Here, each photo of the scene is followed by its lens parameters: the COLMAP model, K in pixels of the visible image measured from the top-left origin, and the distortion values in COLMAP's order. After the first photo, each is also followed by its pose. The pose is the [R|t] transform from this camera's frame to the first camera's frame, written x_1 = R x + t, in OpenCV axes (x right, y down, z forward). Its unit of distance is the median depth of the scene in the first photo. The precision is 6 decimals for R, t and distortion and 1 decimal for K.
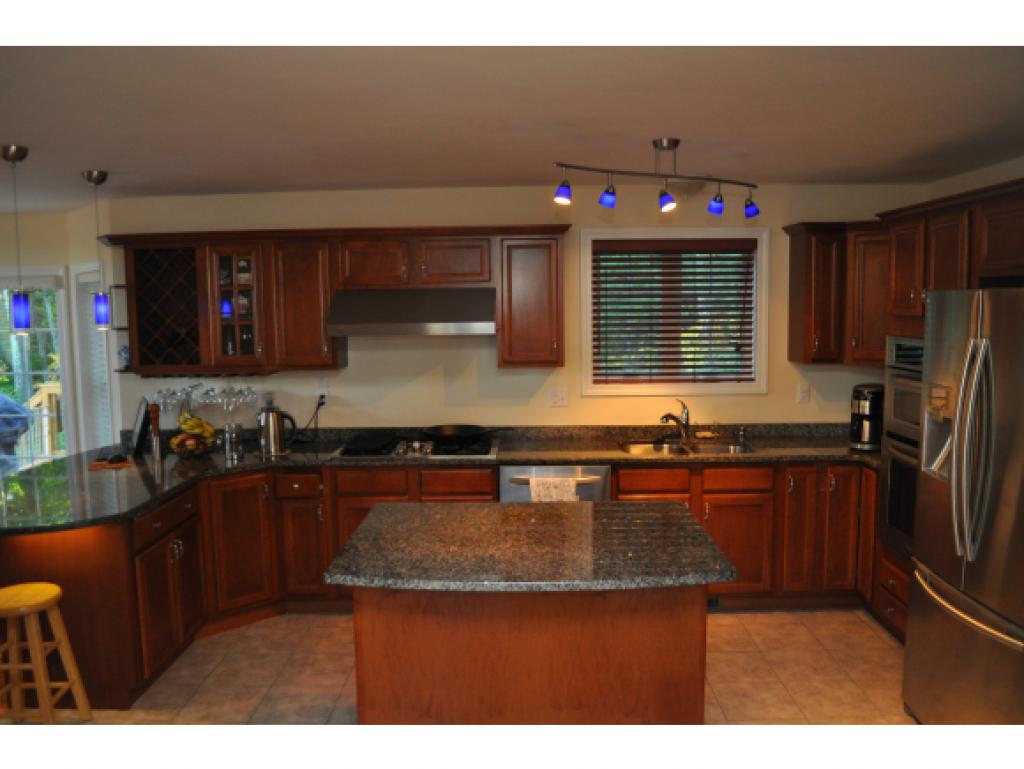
lens RADIAL K [[808.5, 0, 509.6], [0, 808.5, 384.4], [0, 0, 1]] dist [-0.081816, 0.012886]
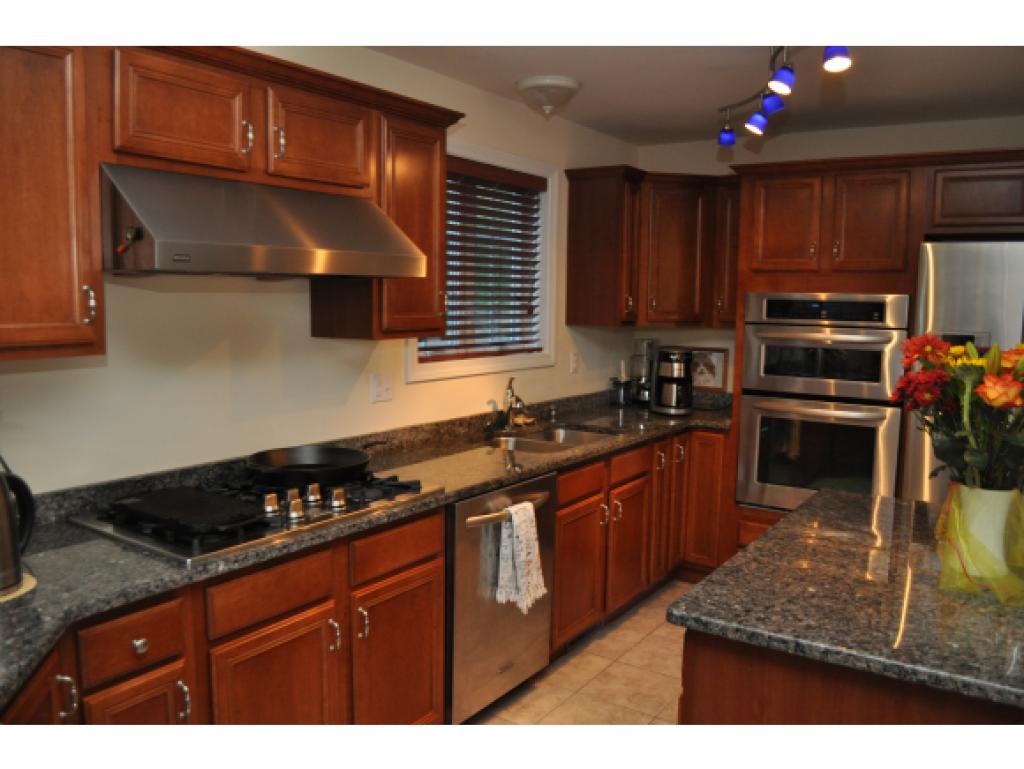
lens RADIAL K [[808.5, 0, 511.8], [0, 808.5, 389.8], [0, 0, 1]] dist [-0.081816, 0.012886]
pose [[0.547744, -0.074877, 0.833289, -0.453516], [0.063509, 0.996835, 0.047826, -0.005910], [-0.834232, 0.026725, 0.550765, 0.617929]]
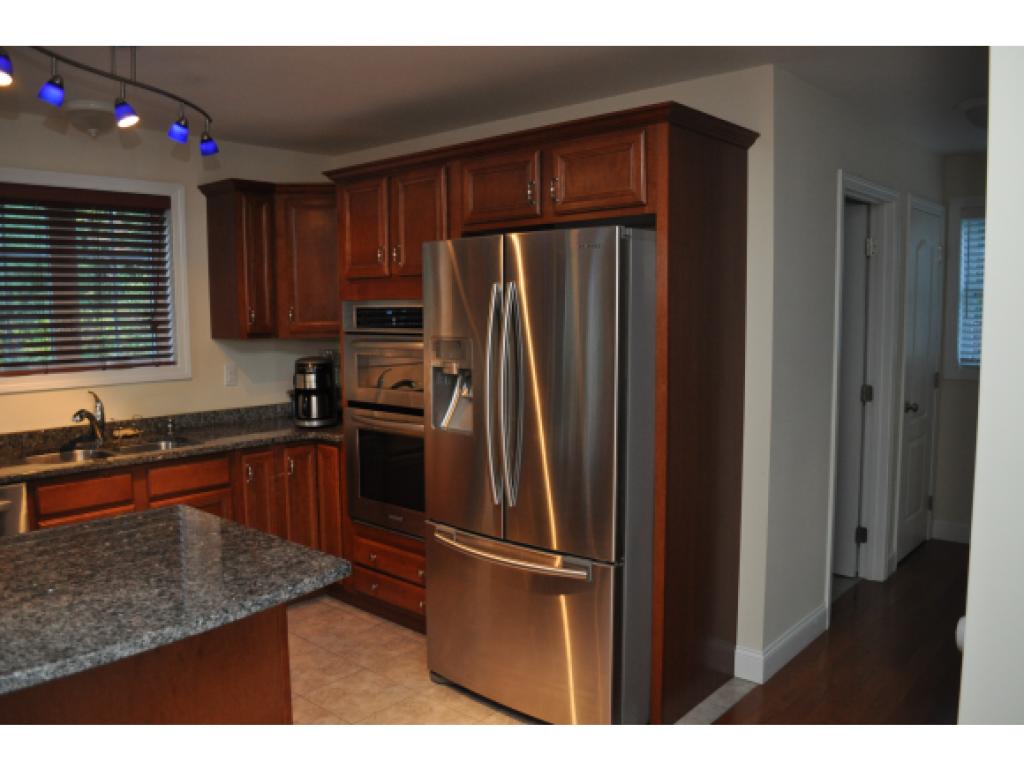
lens RADIAL K [[808.5, 0, 511.0], [0, 808.5, 386.1], [0, 0, 1]] dist [-0.081816, 0.012886]
pose [[0.655058, -0.067808, 0.752529, -0.108733], [0.077486, 0.996743, 0.022364, 0.030294], [-0.751595, 0.043661, 0.658179, 0.195005]]
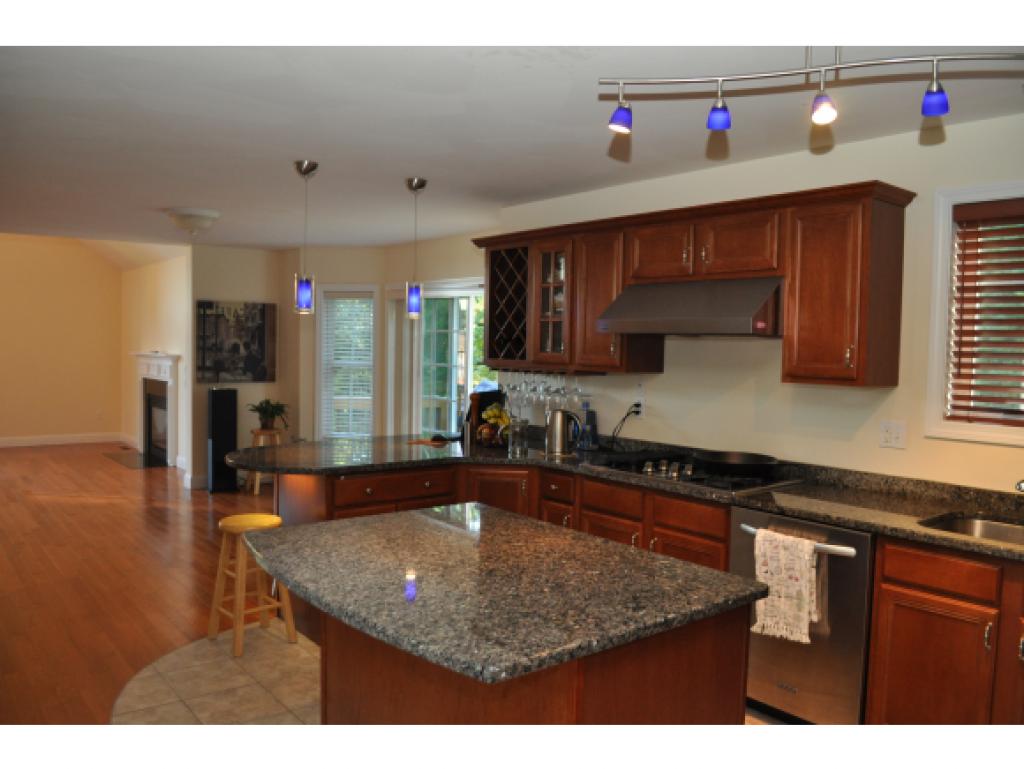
lens RADIAL K [[808.5, 0, 503.0], [0, 808.5, 382.6], [0, 0, 1]] dist [-0.081816, 0.012886]
pose [[0.632433, 0.064030, -0.771964, 0.408450], [-0.106898, 0.994257, -0.005108, 0.012166], [0.767203, 0.085752, 0.635646, 0.334937]]
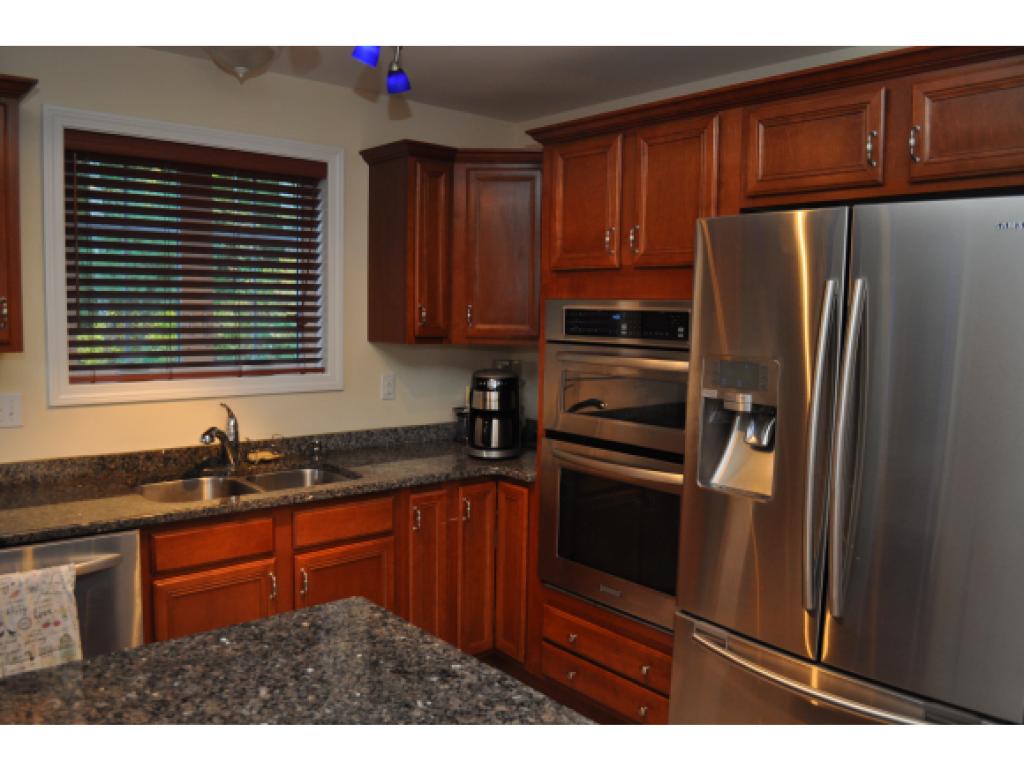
lens RADIAL K [[808.5, 0, 508.1], [0, 808.5, 384.7], [0, 0, 1]] dist [-0.081816, 0.012886]
pose [[0.748426, -0.035725, 0.662255, -0.036503], [0.039091, 0.999188, 0.009724, 0.007200], [-0.662065, 0.018611, 0.749215, 0.417654]]
